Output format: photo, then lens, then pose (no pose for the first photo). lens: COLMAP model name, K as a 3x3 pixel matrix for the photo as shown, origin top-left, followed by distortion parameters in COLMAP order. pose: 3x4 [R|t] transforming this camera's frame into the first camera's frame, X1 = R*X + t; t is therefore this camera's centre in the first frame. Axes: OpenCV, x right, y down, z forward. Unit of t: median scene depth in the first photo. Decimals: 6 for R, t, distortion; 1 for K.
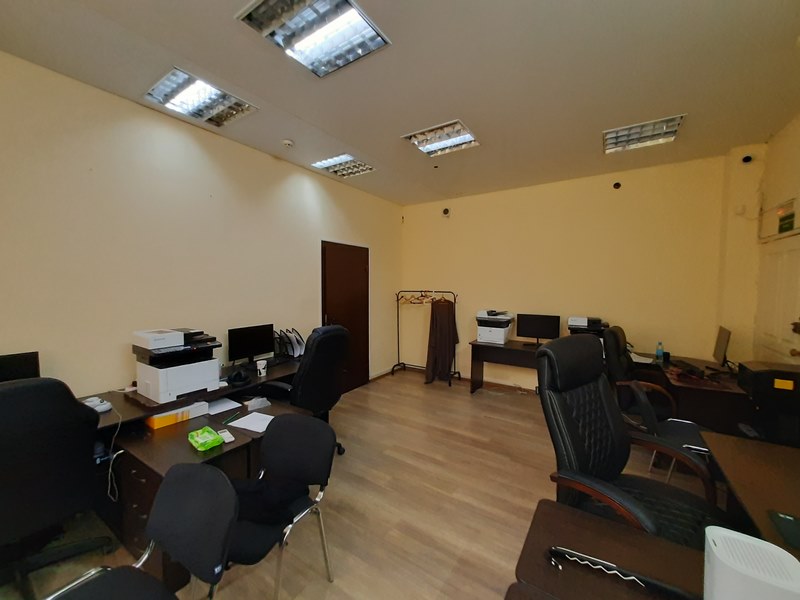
lens RADIAL K [[314.8, 0, 407.6], [0, 314.8, 300.1], [0, 0, 1]] dist [-0.000152, -0.000074]
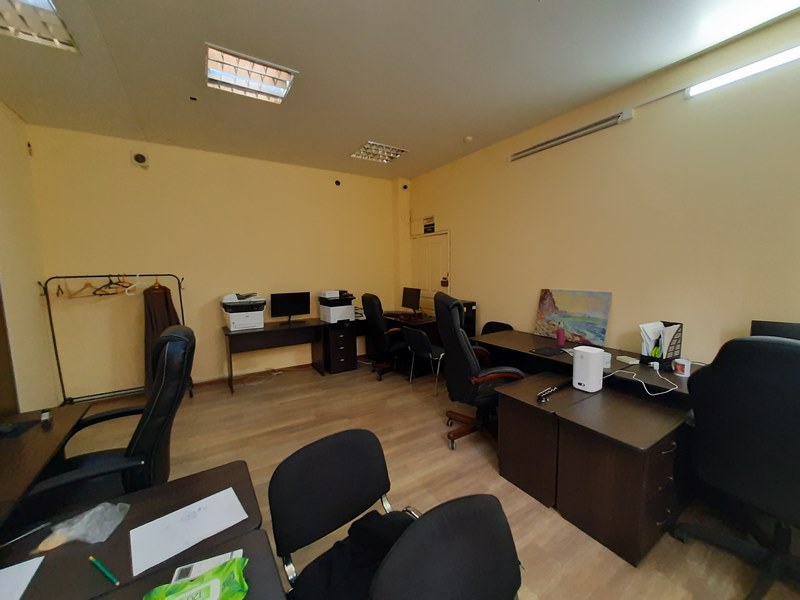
lens RADIAL K [[314.5, 0, 407.1], [0, 314.5, 301.6], [0, 0, 1]] dist [-0.001097, -0.000307]
pose [[0.408344, -0.108990, 0.906298, -0.406728], [0.062424, 0.993856, 0.091394, 0.004842], [-0.910691, 0.019254, 0.412639, 0.256182]]
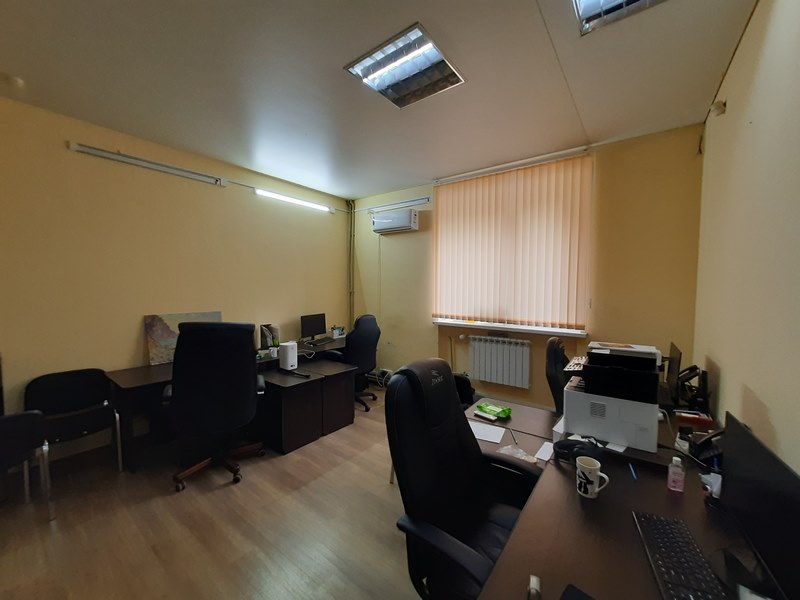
lens RADIAL K [[312.2, 0, 408.2], [0, 312.2, 302.0], [0, 0, 1]] dist [-0.004908, 0.000103]
pose [[-0.997763, -0.016150, 0.064873, -0.175046], [-0.009832, 0.995278, 0.096565, -0.045238], [-0.066126, 0.095711, -0.993210, 1.028321]]
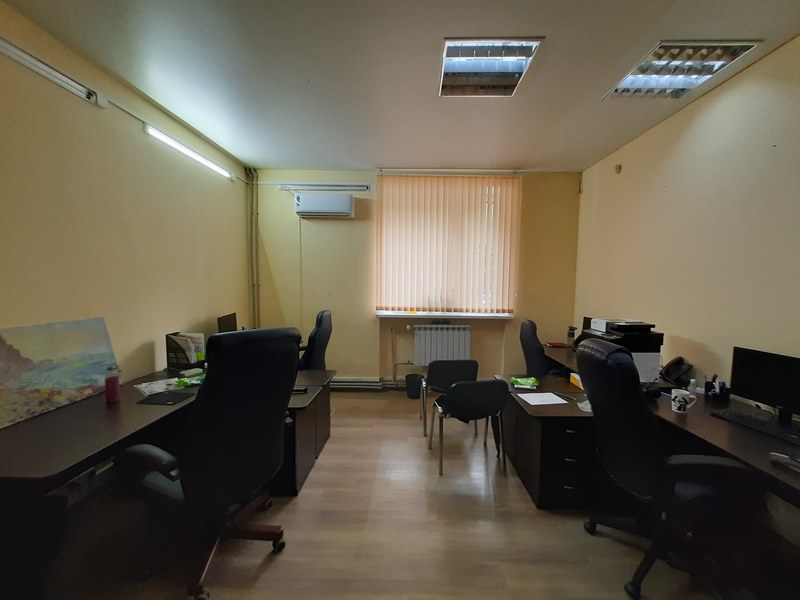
lens RADIAL K [[314.5, 0, 407.1], [0, 314.5, 301.6], [0, 0, 1]] dist [-0.001097, -0.000307]
pose [[-0.850283, 0.017419, -0.526038, 0.287243], [-0.043415, 0.993725, 0.103082, -0.031432], [0.524533, 0.110486, -0.844191, 0.900287]]
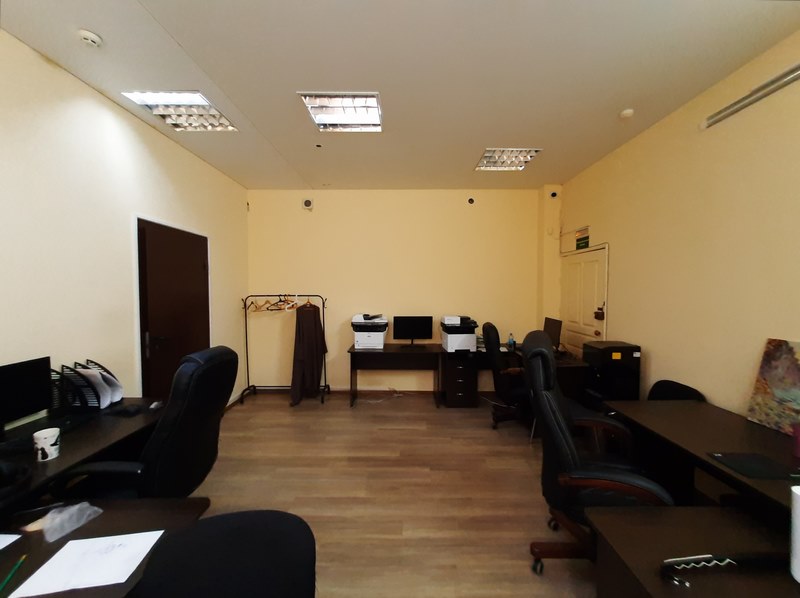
lens RADIAL K [[314.5, 0, 407.1], [0, 314.5, 300.6], [0, 0, 1]] dist [-0.001097, -0.000307]
pose [[0.836635, -0.023082, 0.547274, -0.177916], [0.030864, 0.999511, -0.005026, 0.000499], [-0.546890, 0.021096, 0.836939, 0.173677]]
